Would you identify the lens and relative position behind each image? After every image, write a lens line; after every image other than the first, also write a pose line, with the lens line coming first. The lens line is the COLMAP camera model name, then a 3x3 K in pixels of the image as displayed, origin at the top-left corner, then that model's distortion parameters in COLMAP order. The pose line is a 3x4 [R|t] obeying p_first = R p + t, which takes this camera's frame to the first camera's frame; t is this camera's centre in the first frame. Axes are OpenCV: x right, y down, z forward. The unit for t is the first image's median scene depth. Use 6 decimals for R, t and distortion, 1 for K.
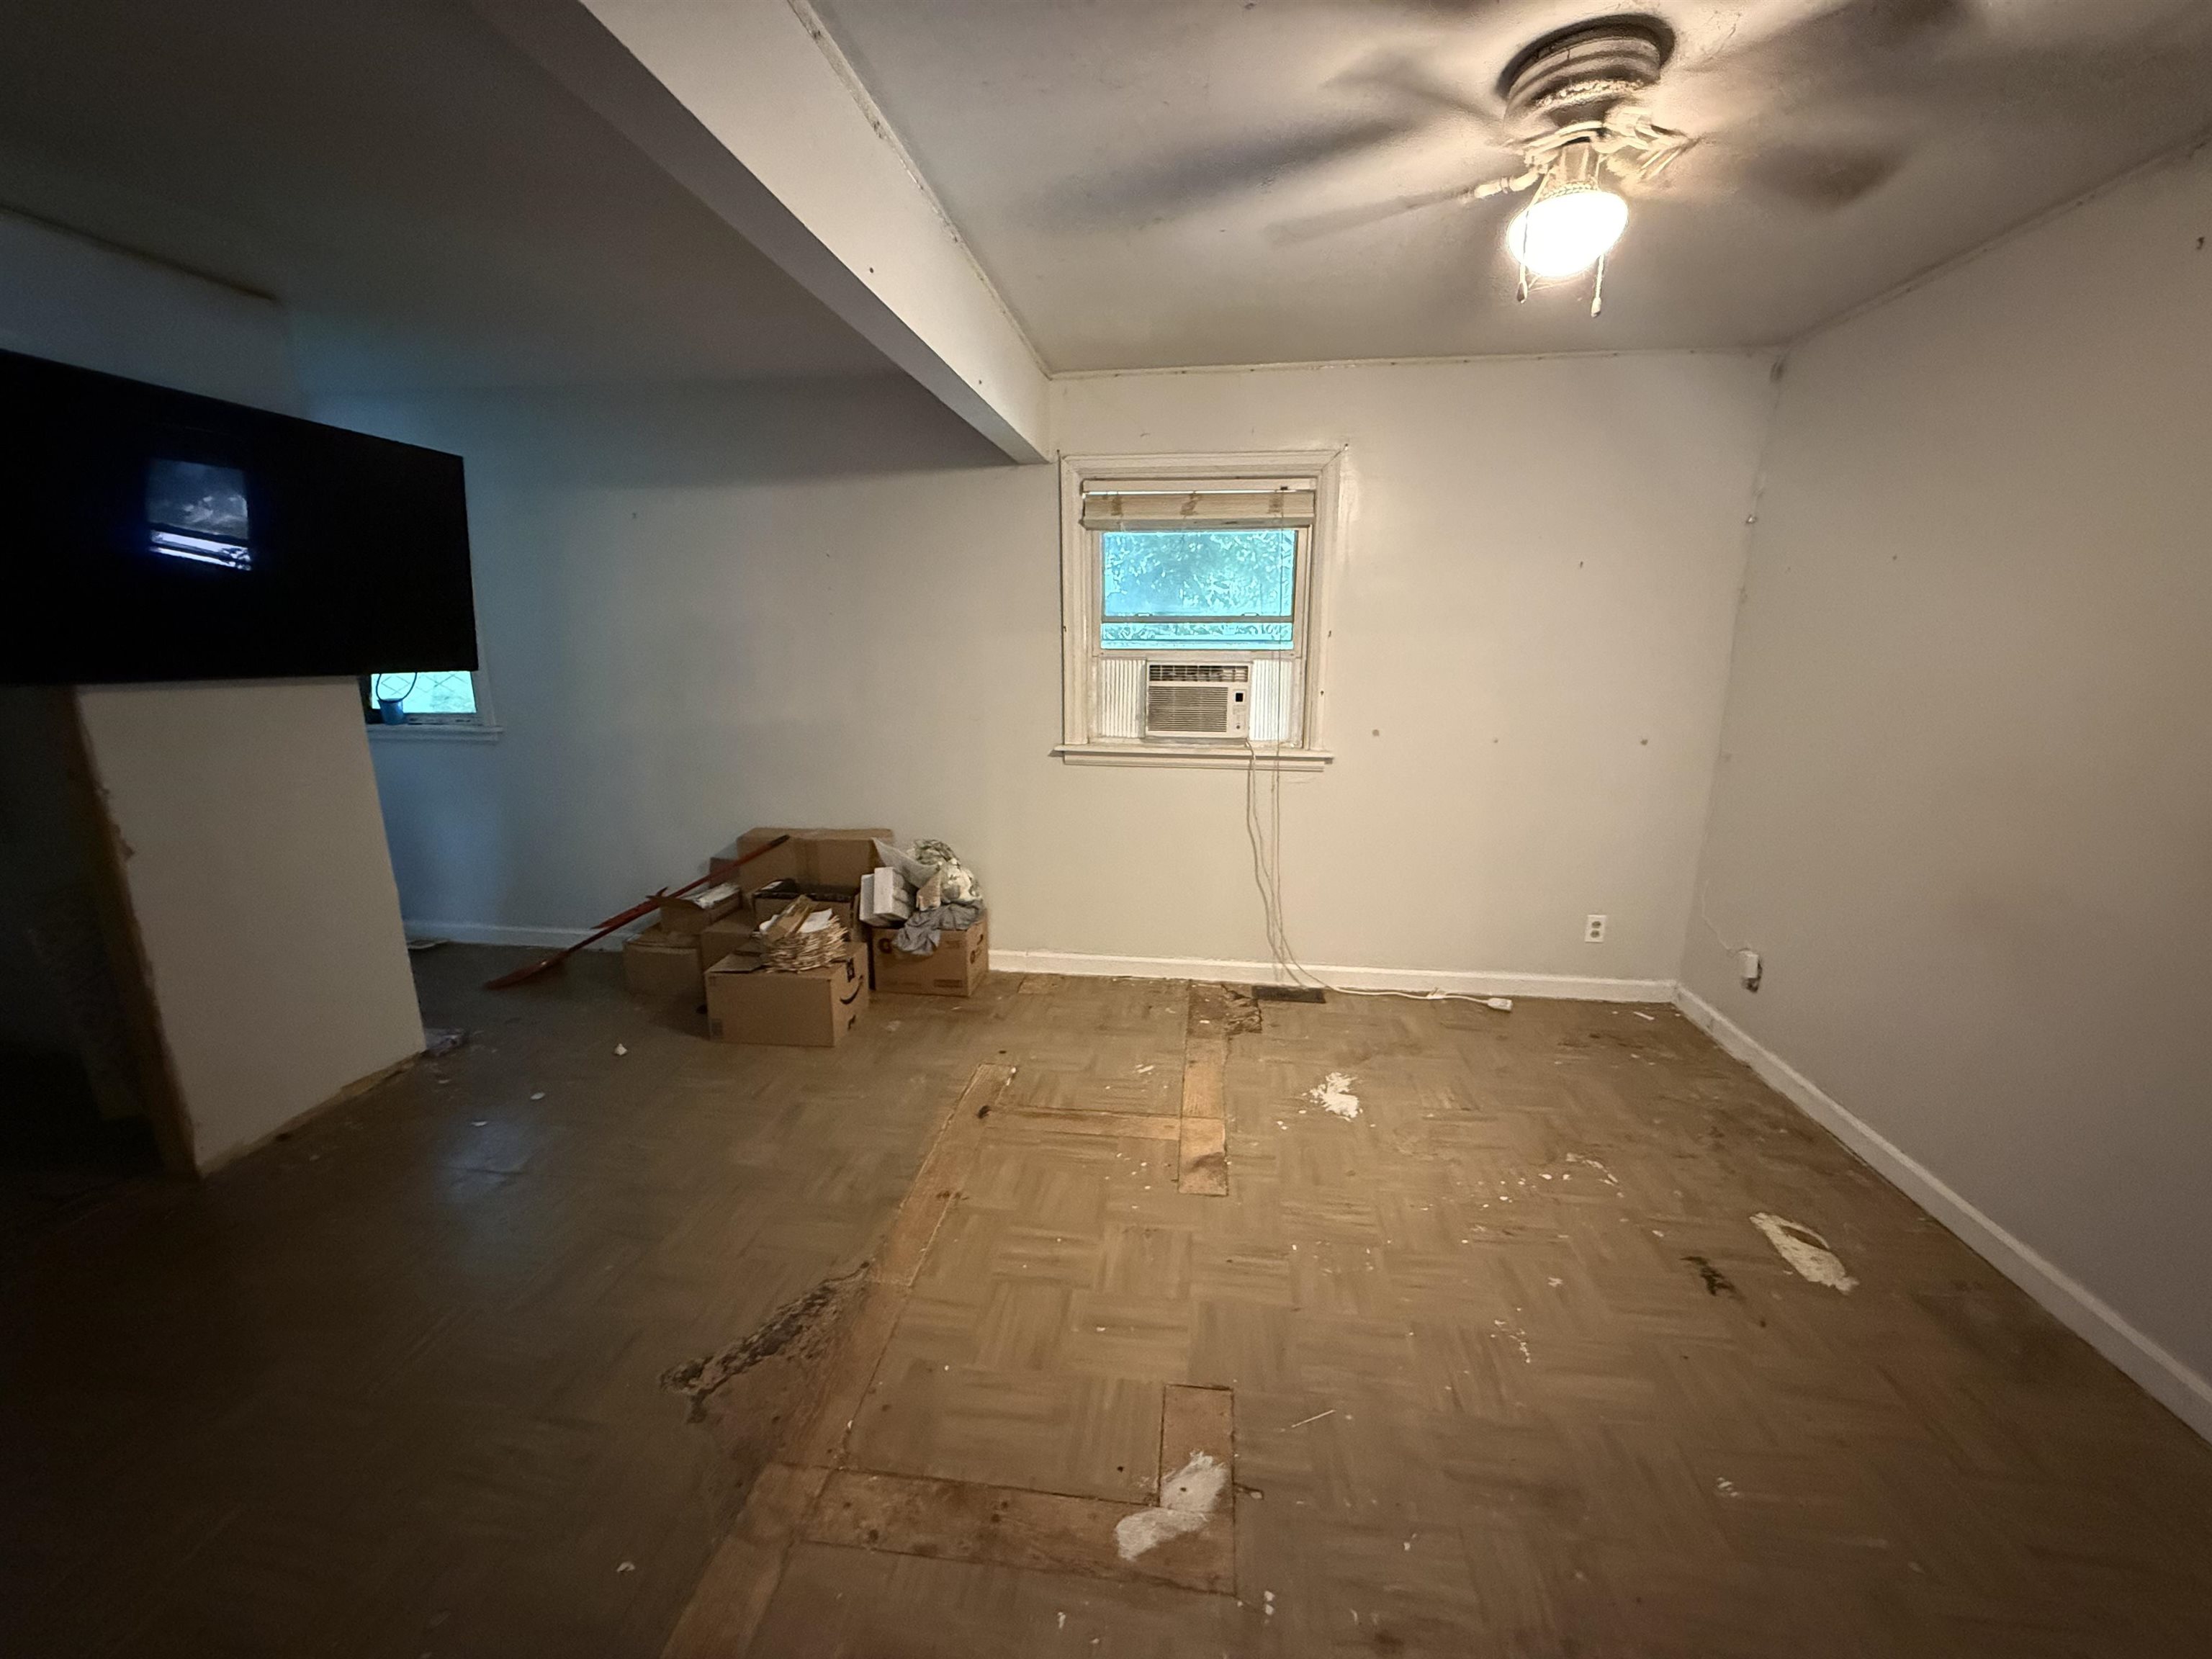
lens RADIAL K [[890.0, 0, 1104.0], [0, 890.0, 832.5], [0, 0, 1]] dist [0.001500, 0.000431]
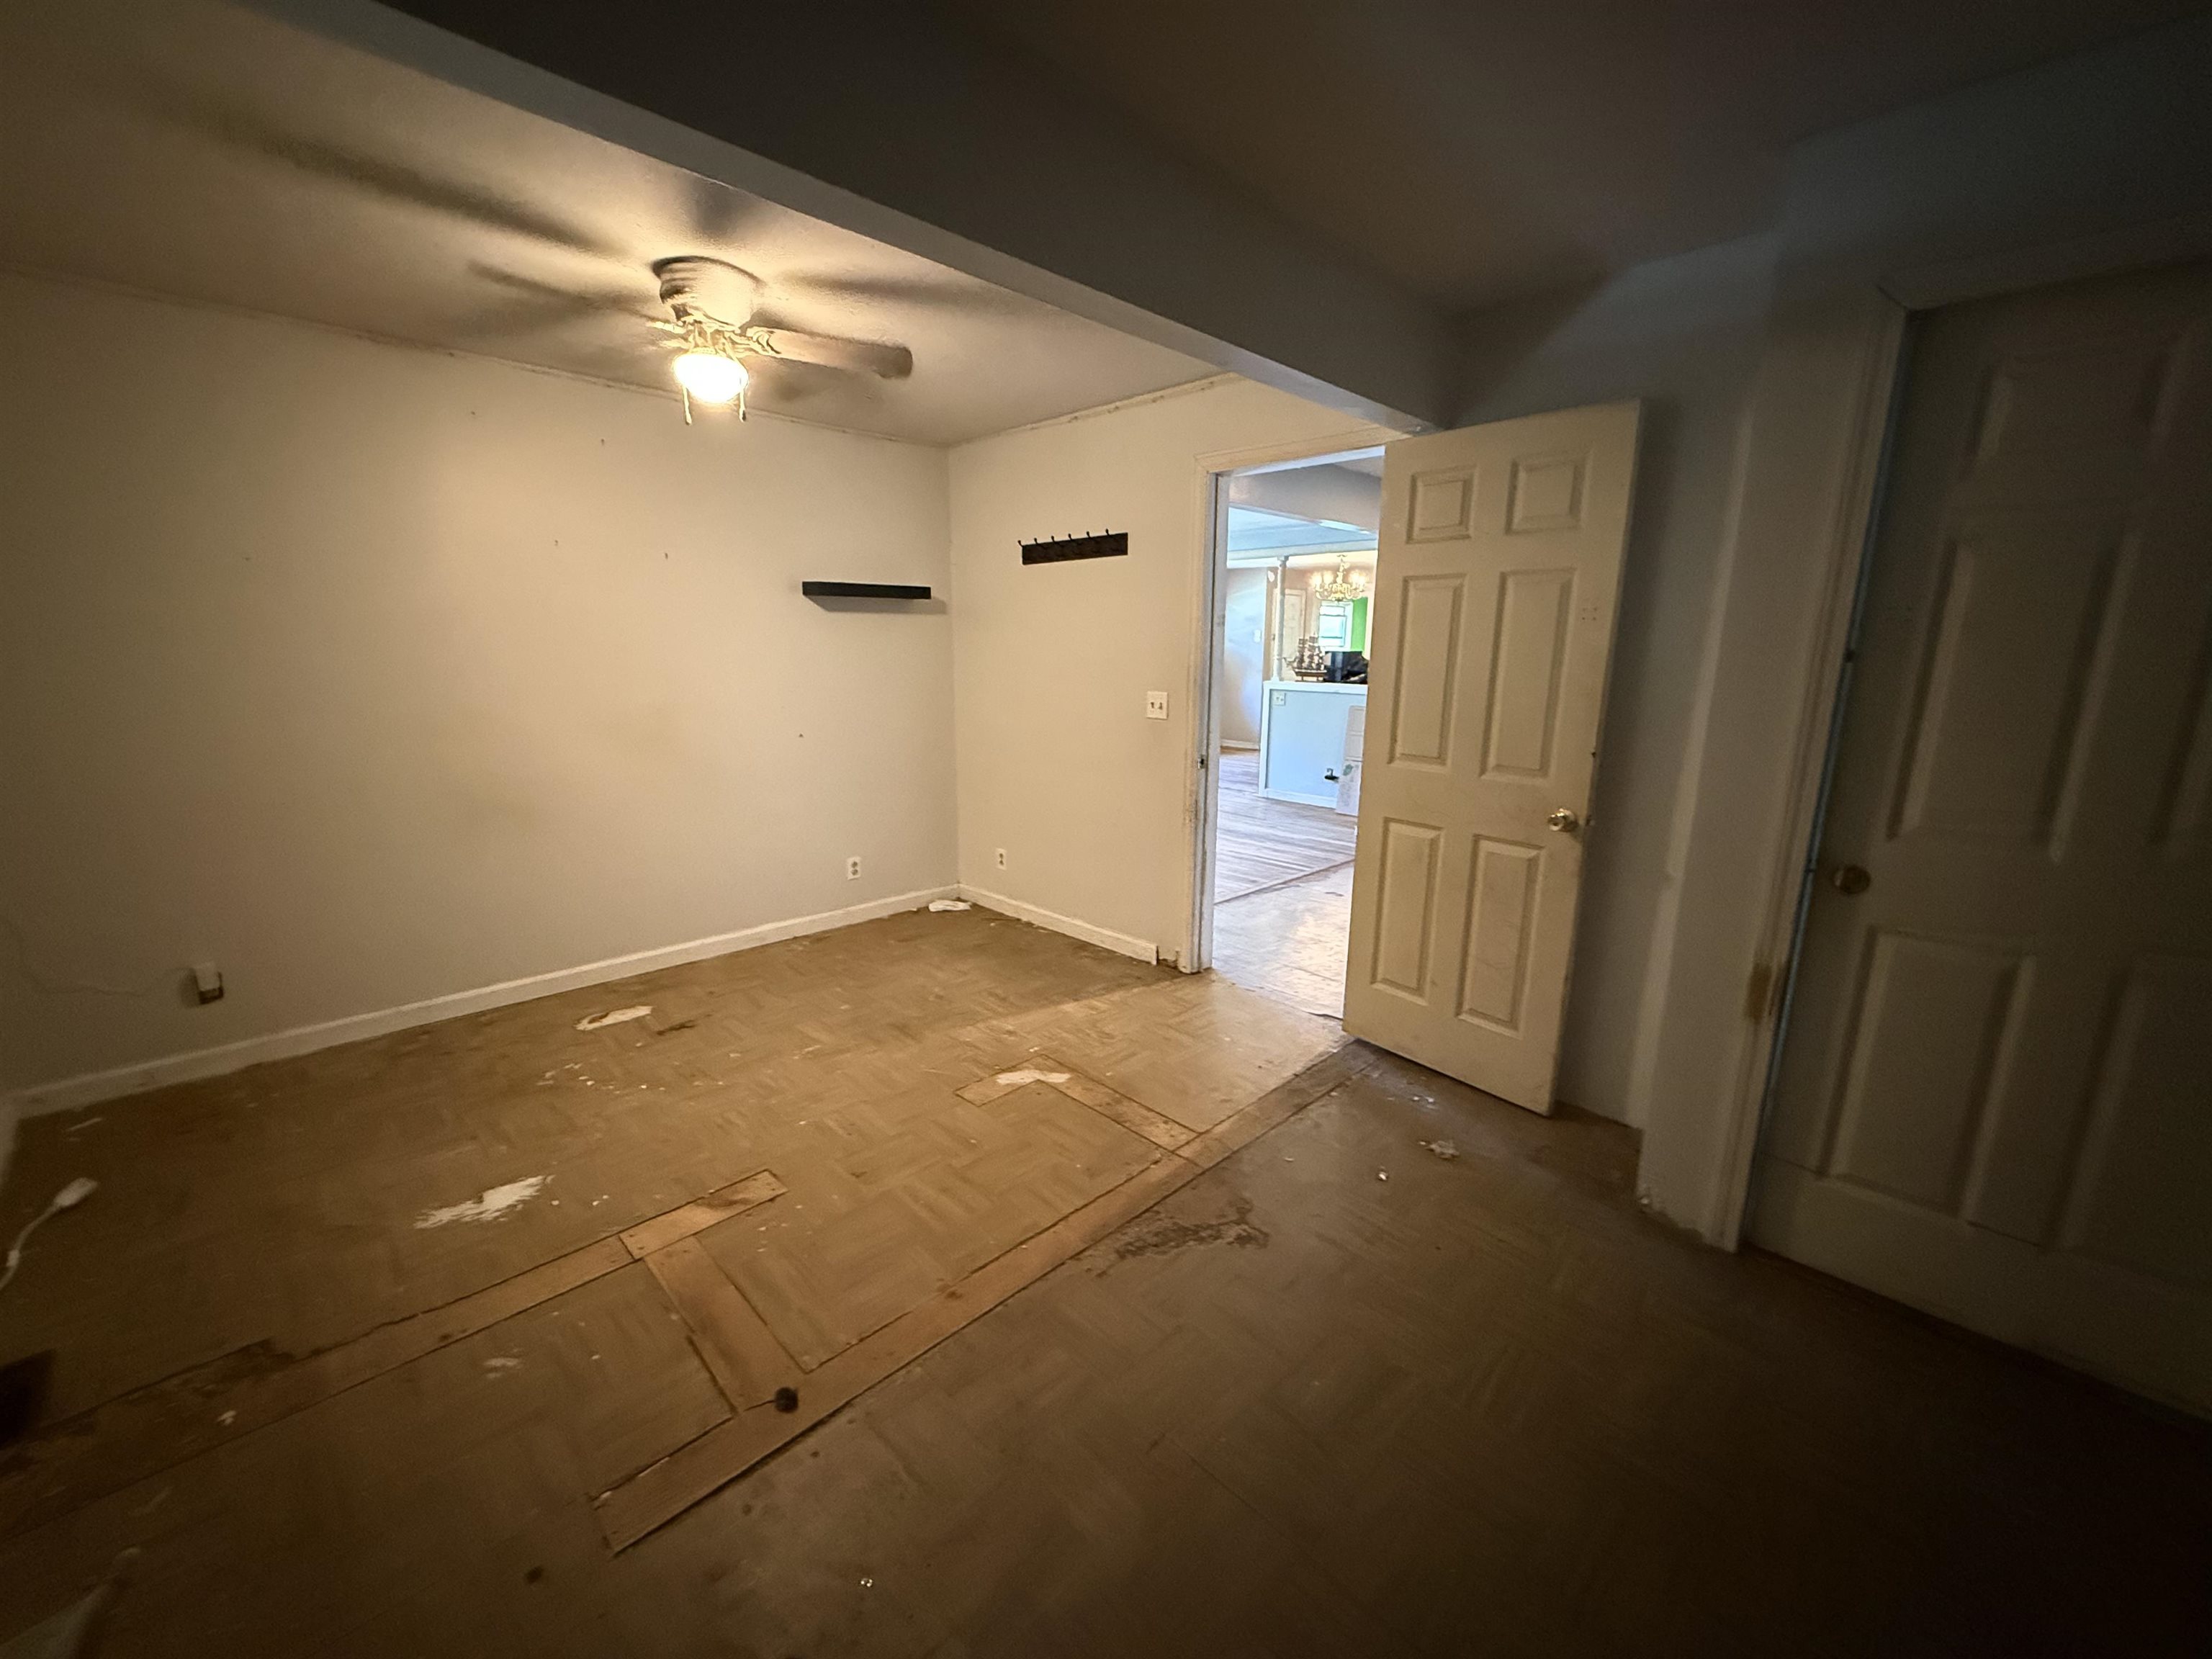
lens RADIAL K [[890.0, 0, 1104.0], [0, 890.0, 832.5], [0, 0, 1]] dist [0.001500, 0.000431]
pose [[-0.791032, -0.134616, 0.596780, -0.838907], [0.126477, 0.918431, 0.374817, -0.330737], [-0.598558, 0.371972, -0.709483, 1.543895]]
